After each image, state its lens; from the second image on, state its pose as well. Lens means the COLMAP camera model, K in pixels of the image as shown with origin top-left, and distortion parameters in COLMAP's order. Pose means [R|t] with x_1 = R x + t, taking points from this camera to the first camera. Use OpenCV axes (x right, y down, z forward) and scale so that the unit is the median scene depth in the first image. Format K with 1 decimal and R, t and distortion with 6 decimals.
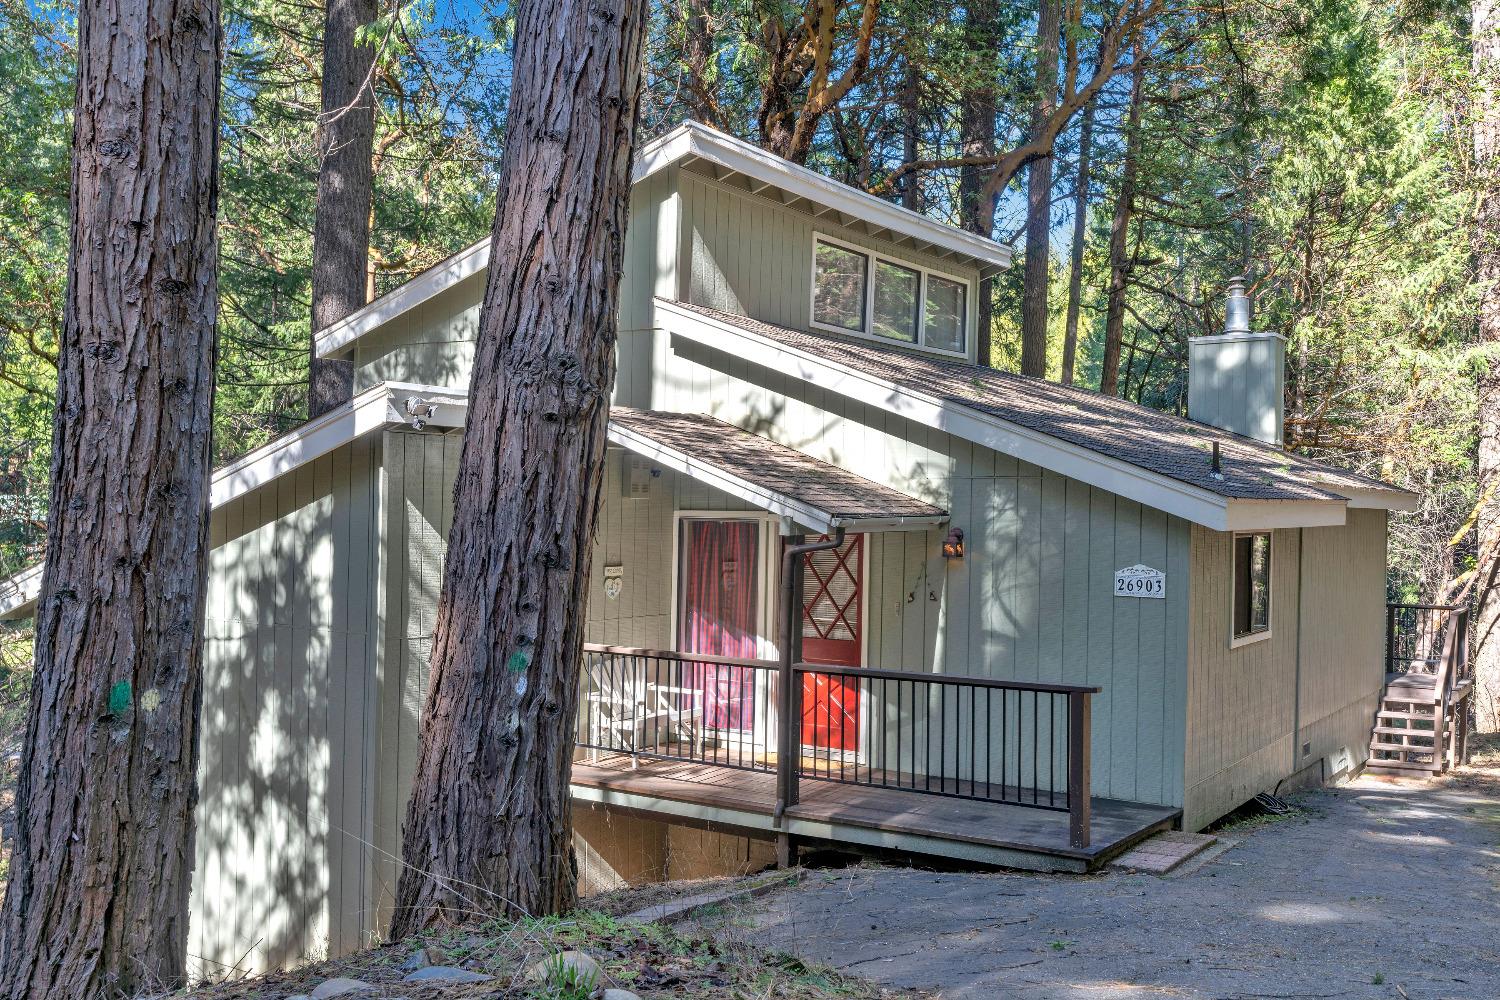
lens RADIAL K [[1479.7, 0, 742.6], [0, 1479.7, 496.4], [0, 0, 1]] dist [0.009533, 0.000000]
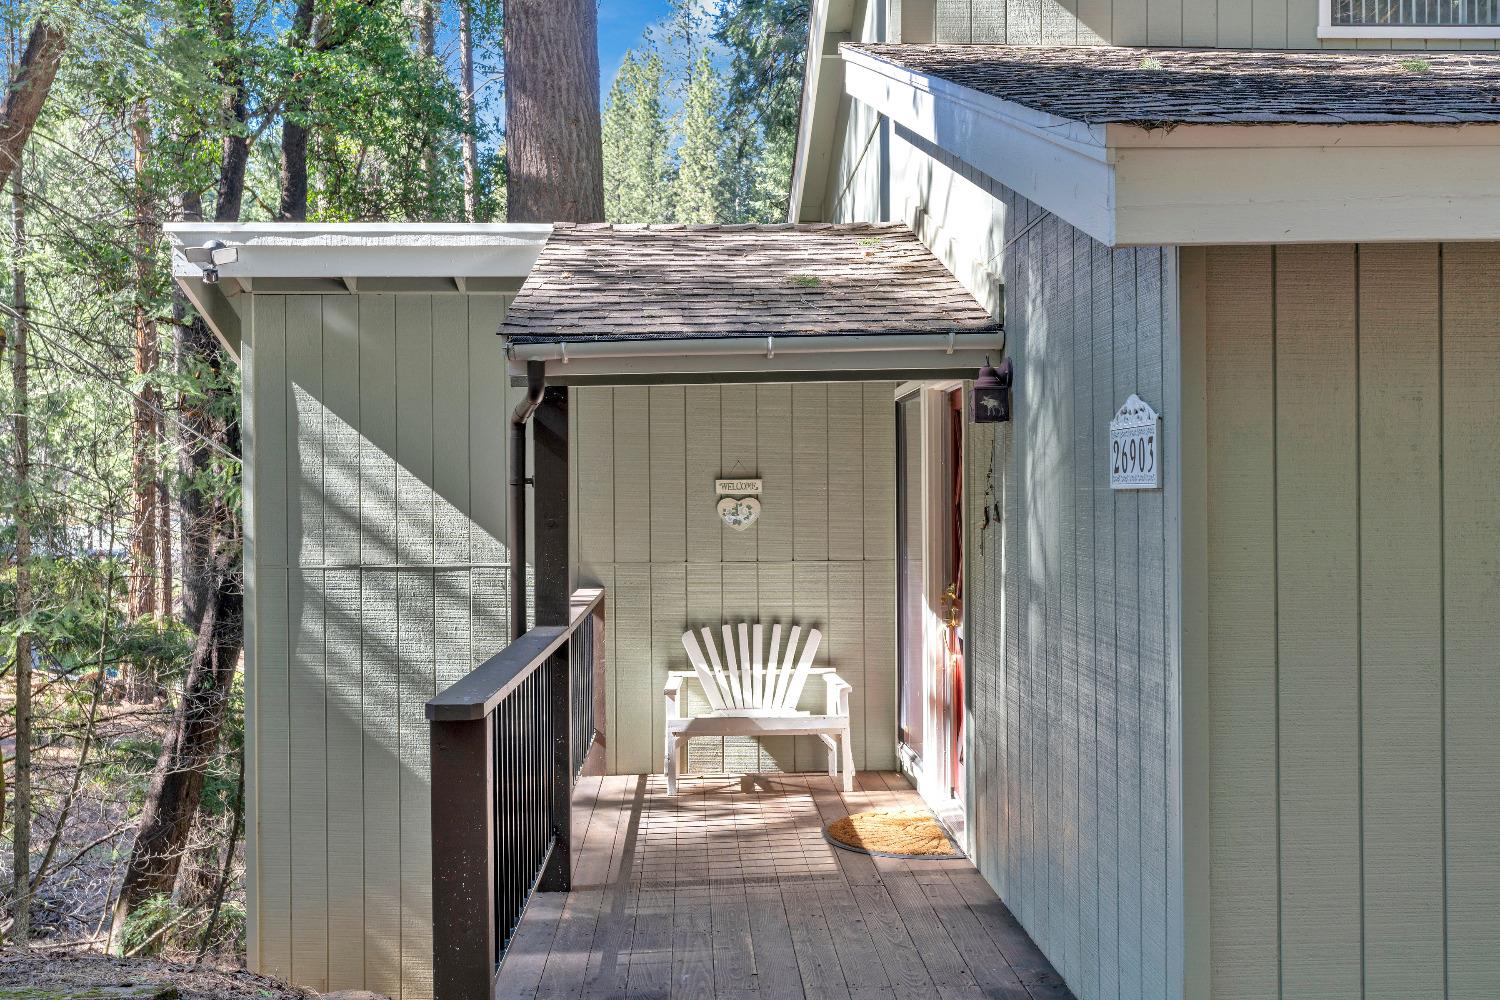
lens RADIAL K [[1479.7, 0, 737.9], [0, 1479.7, 504.5], [0, 0, 1]] dist [0.009533, 0.000000]
pose [[0.578962, -0.022180, -0.815053, 0.480294], [0.024879, 0.999645, -0.009531, 0.070955], [0.814975, -0.014760, 0.579308, 0.700932]]
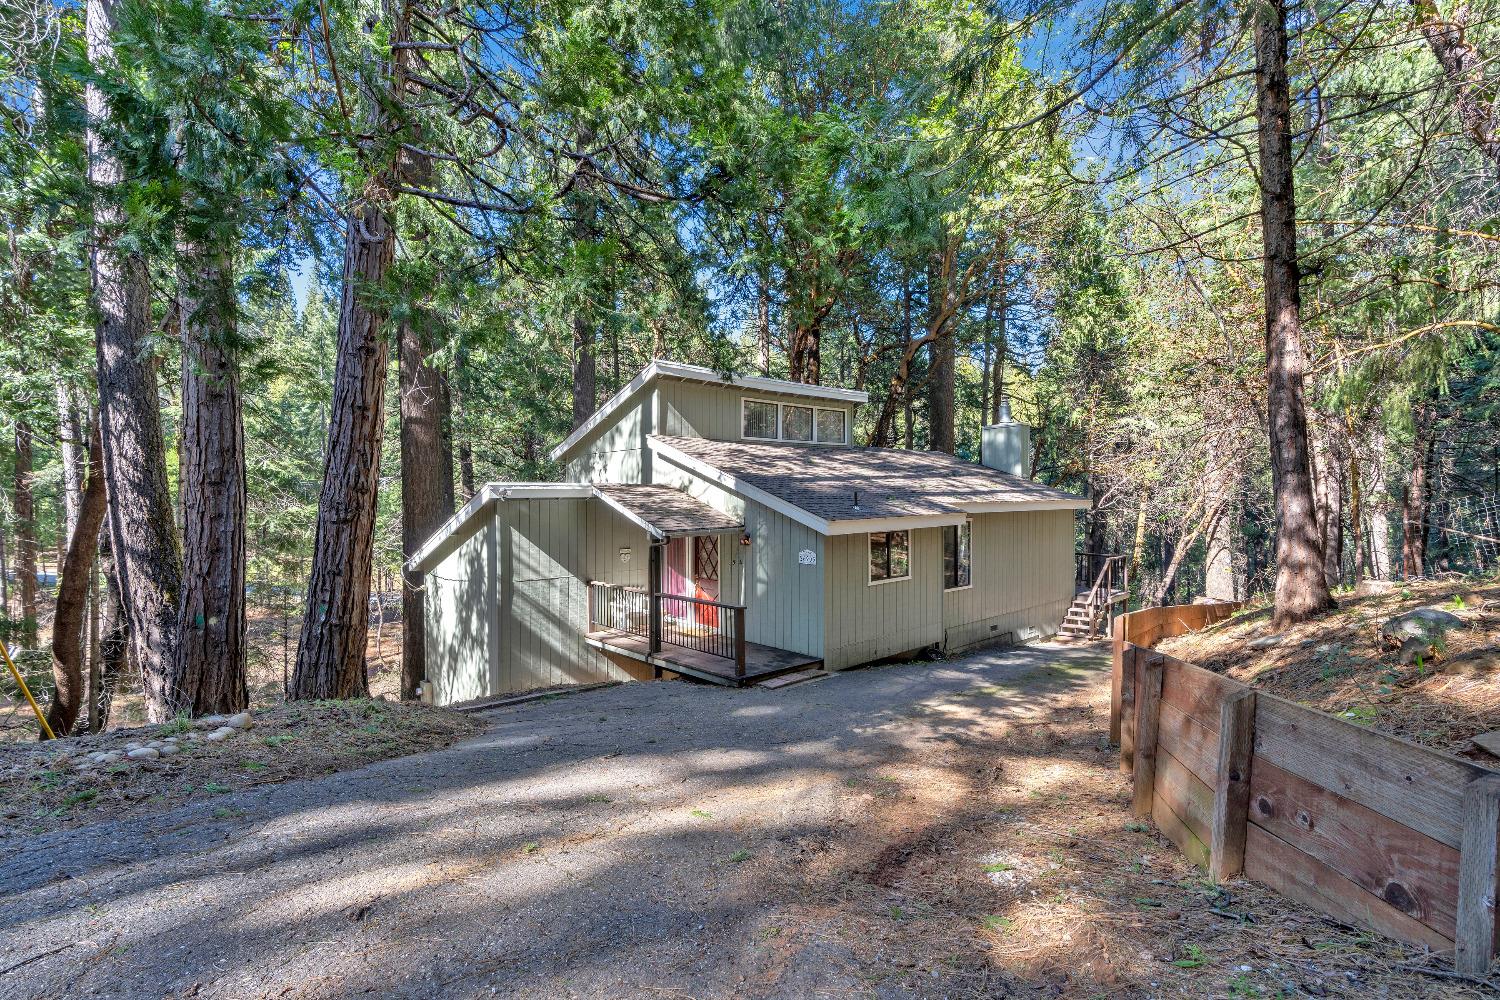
lens RADIAL K [[688.3, 0, 749.1], [0, 688.3, 498.2], [0, 0, 1]] dist [-0.010282, -0.001219]
pose [[0.967093, -0.029575, -0.252697, 0.434425], [0.030931, 0.999521, 0.001396, -0.034415], [0.252534, -0.009166, 0.967545, -0.028735]]
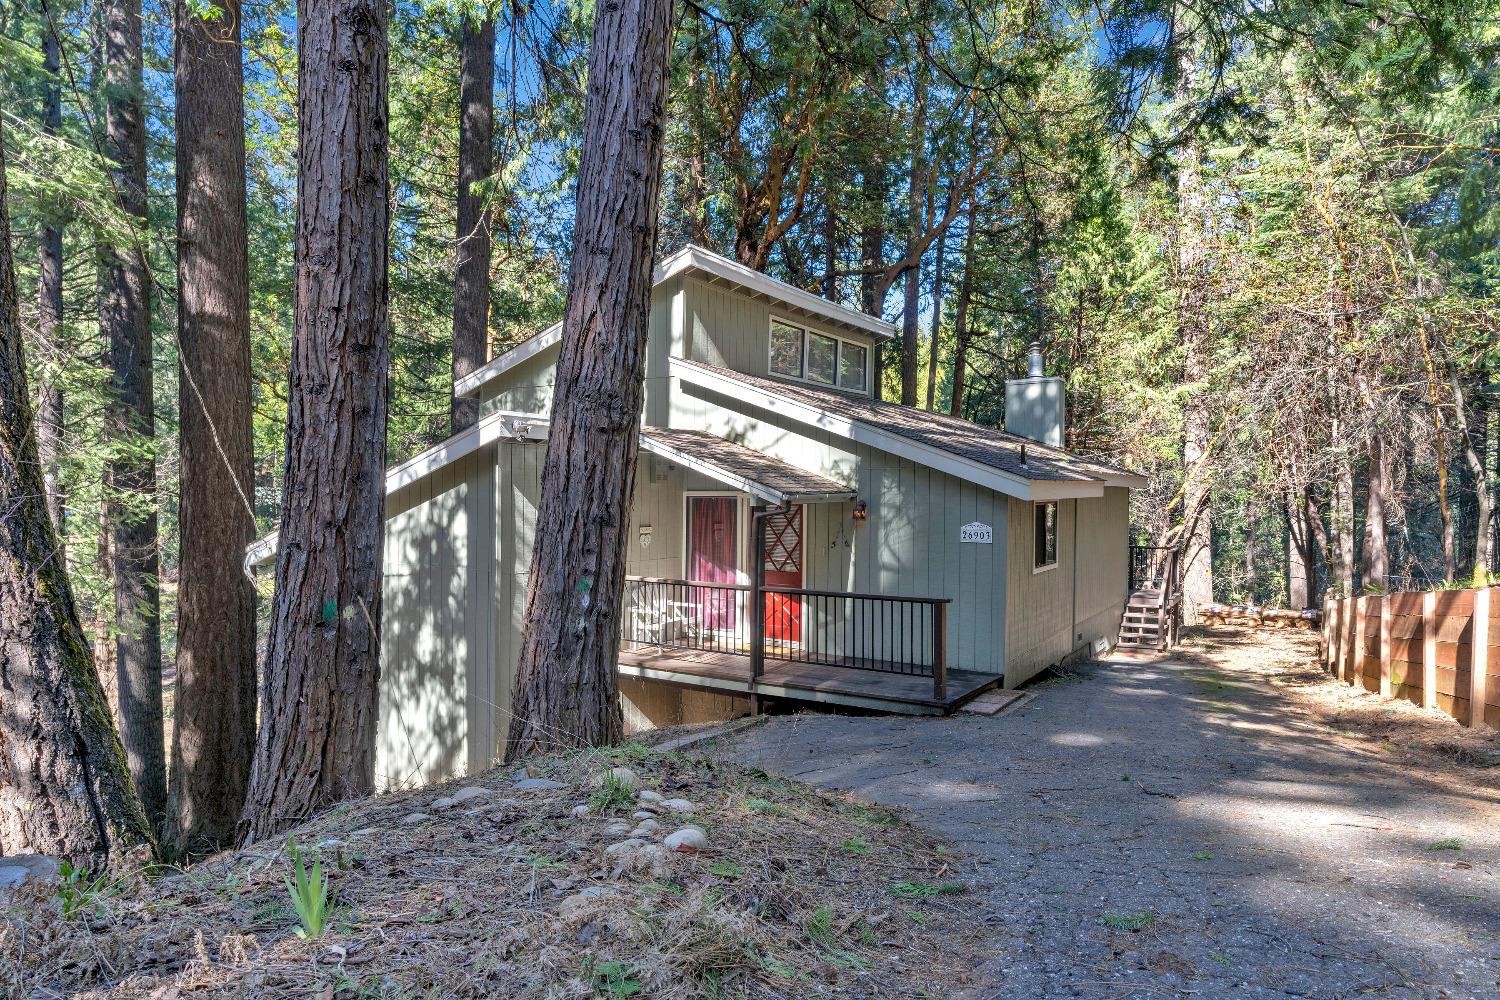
lens RADIAL K [[930.6, 0, 745.3], [0, 930.6, 491.7], [0, 0, 1]] dist [-0.006229, 0.005386]
pose [[0.999760, -0.010098, 0.019459, 0.000801], [0.009938, 0.999916, 0.008312, 0.002400], [-0.019542, -0.008117, 0.999776, 0.004246]]
